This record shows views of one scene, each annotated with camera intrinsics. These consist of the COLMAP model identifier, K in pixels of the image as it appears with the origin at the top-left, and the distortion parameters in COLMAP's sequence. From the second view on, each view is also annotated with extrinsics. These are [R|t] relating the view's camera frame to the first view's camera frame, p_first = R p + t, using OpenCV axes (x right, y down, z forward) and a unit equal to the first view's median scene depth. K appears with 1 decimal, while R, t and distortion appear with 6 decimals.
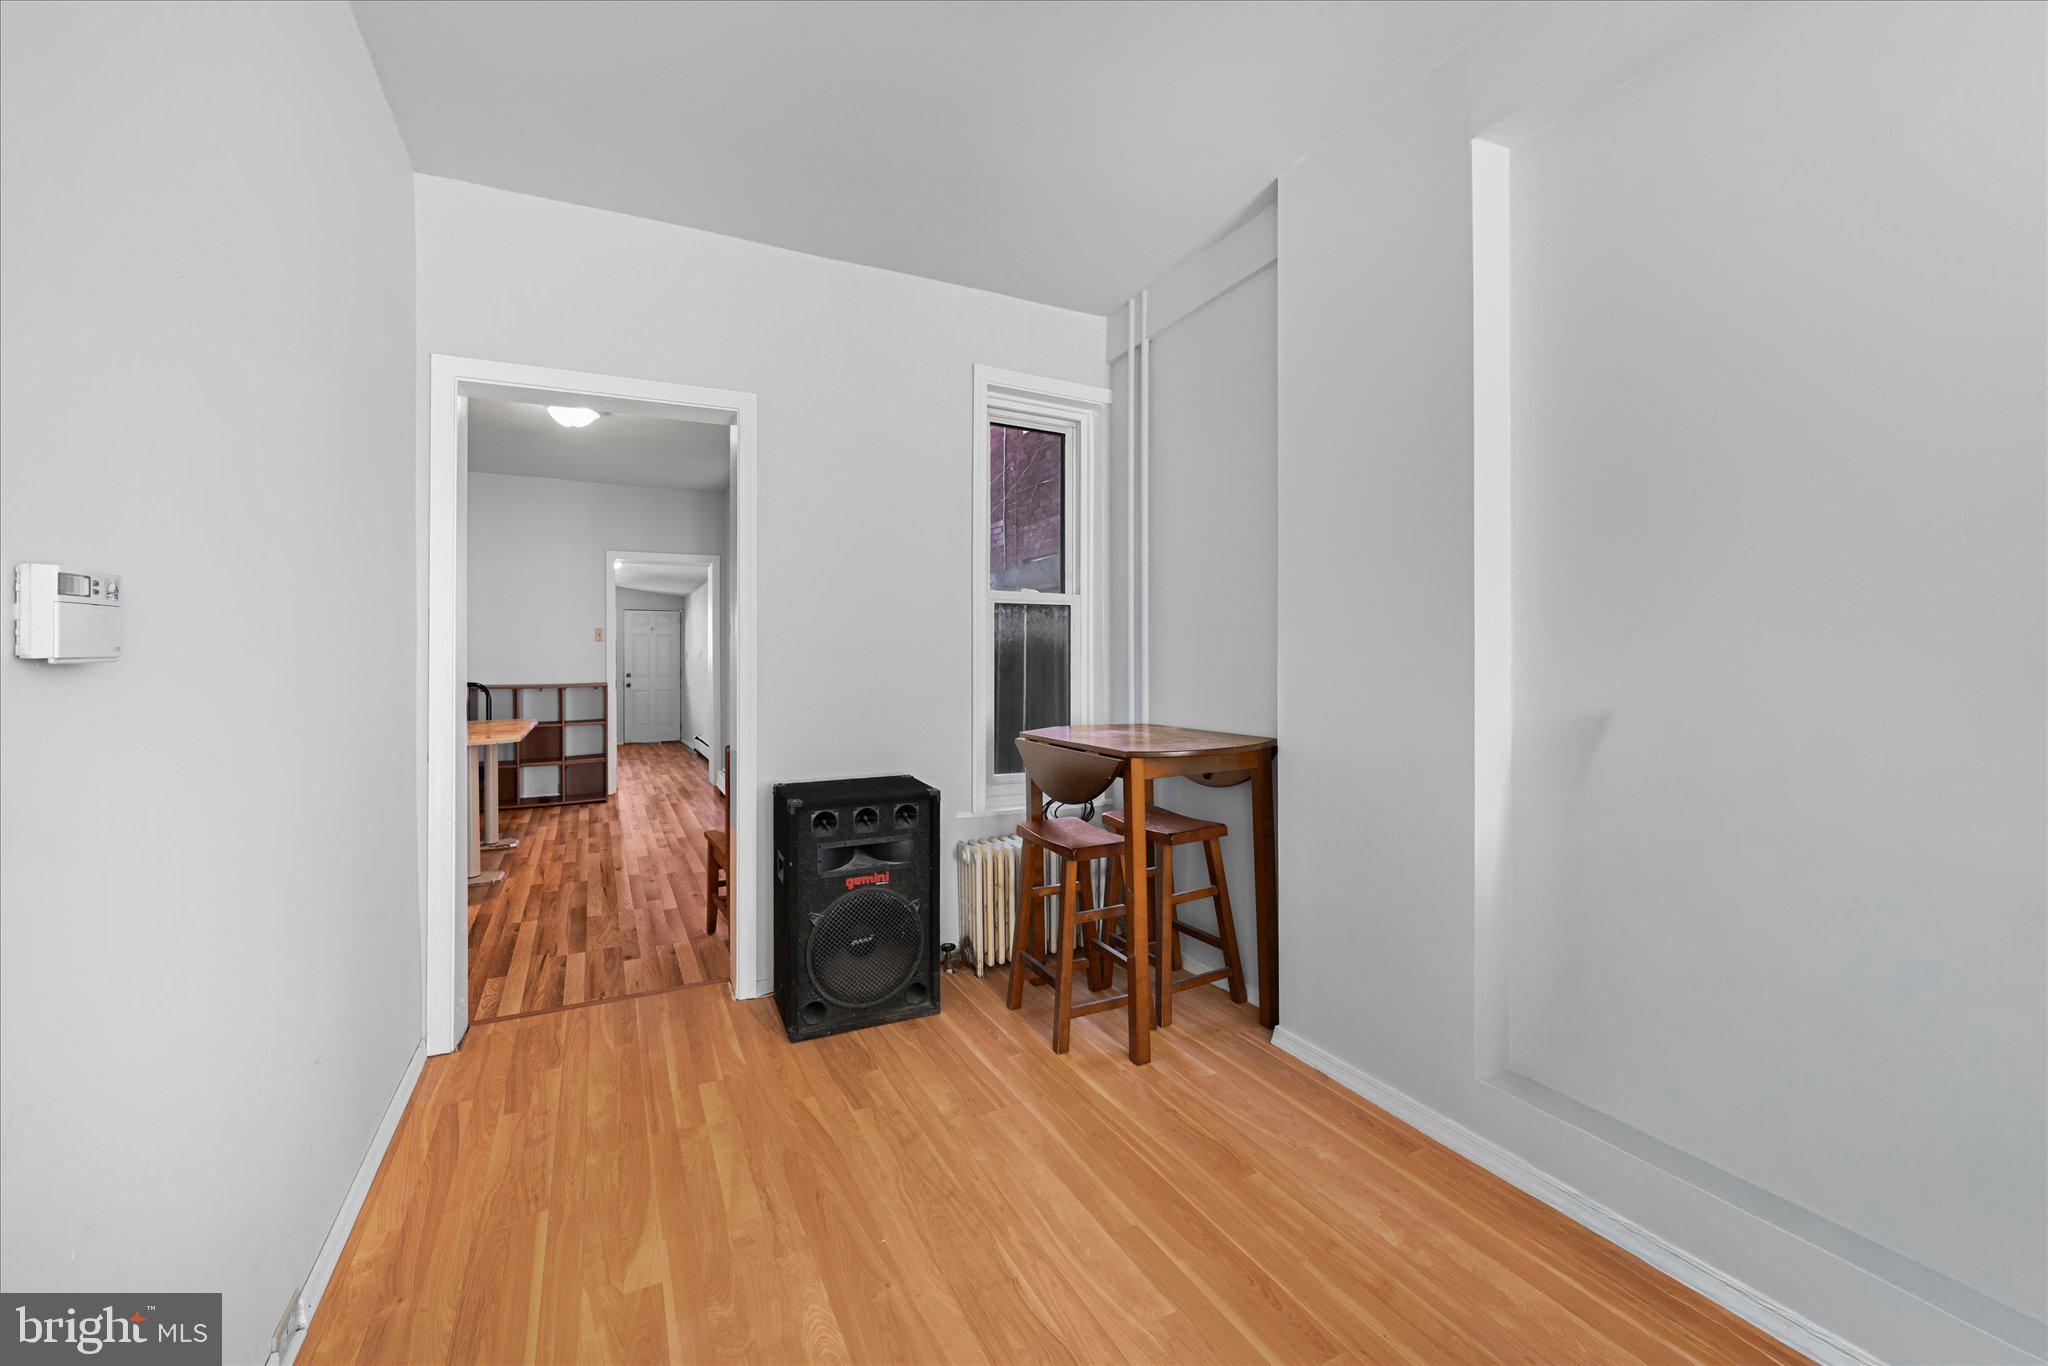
lens RADIAL K [[837.2, 0, 1019.9], [0, 837.2, 666.6], [0, 0, 1]] dist [-0.000675, -0.000125]
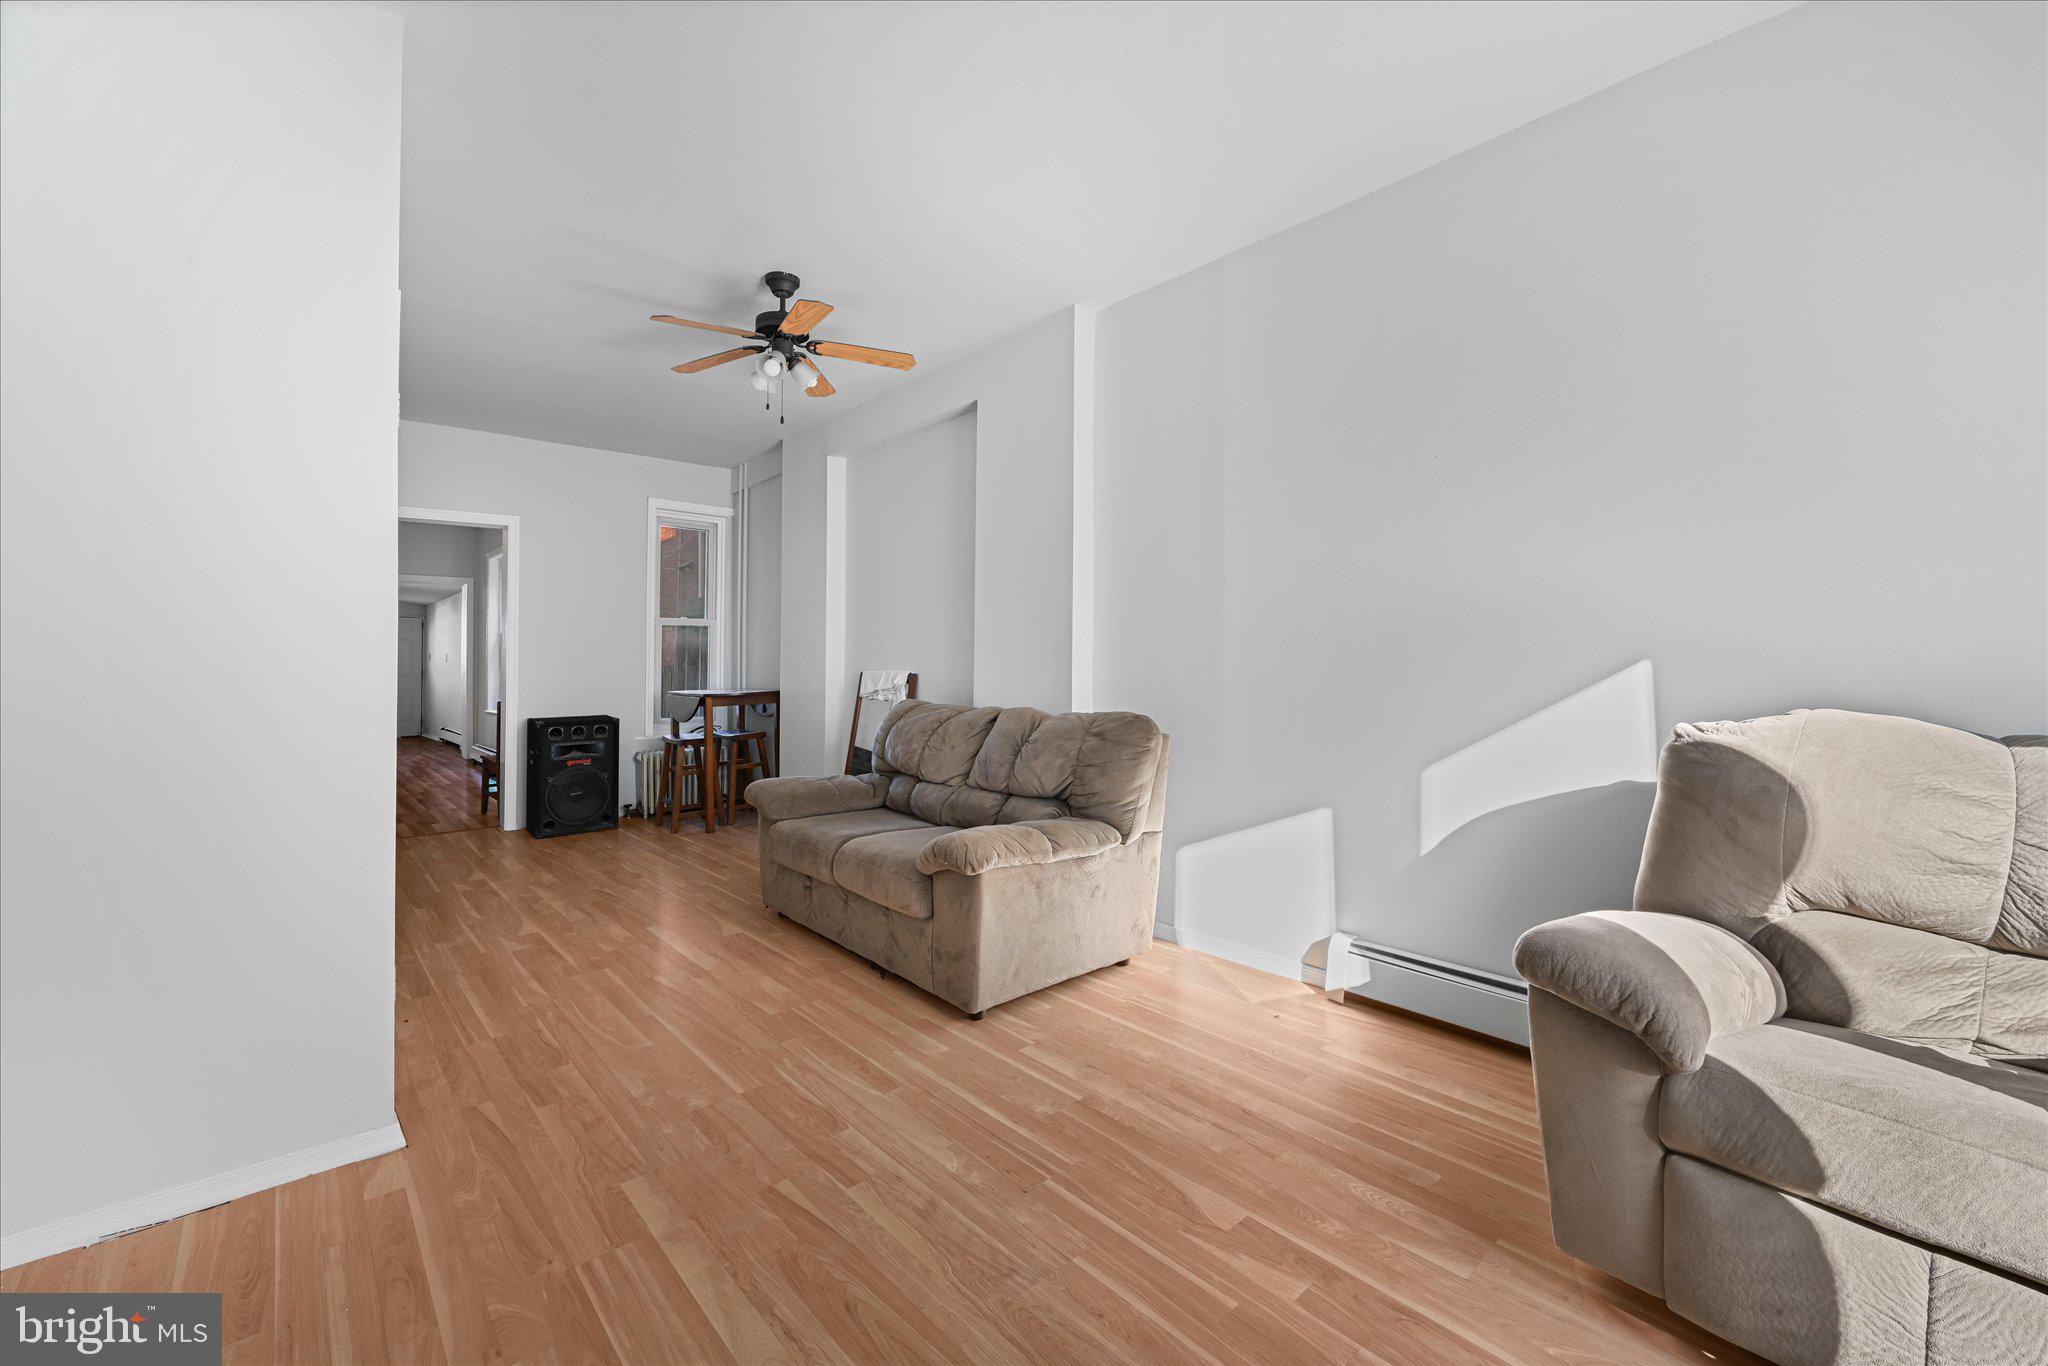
lens RADIAL K [[837.2, 0, 1019.9], [0, 837.2, 666.6], [0, 0, 1]] dist [-0.000675, -0.000125]
pose [[0.965594, 0.004240, 0.260018, 0.299187], [-0.001708, 0.999949, -0.009962, 0.037858], [-0.260047, 0.009176, 0.965552, -1.154227]]
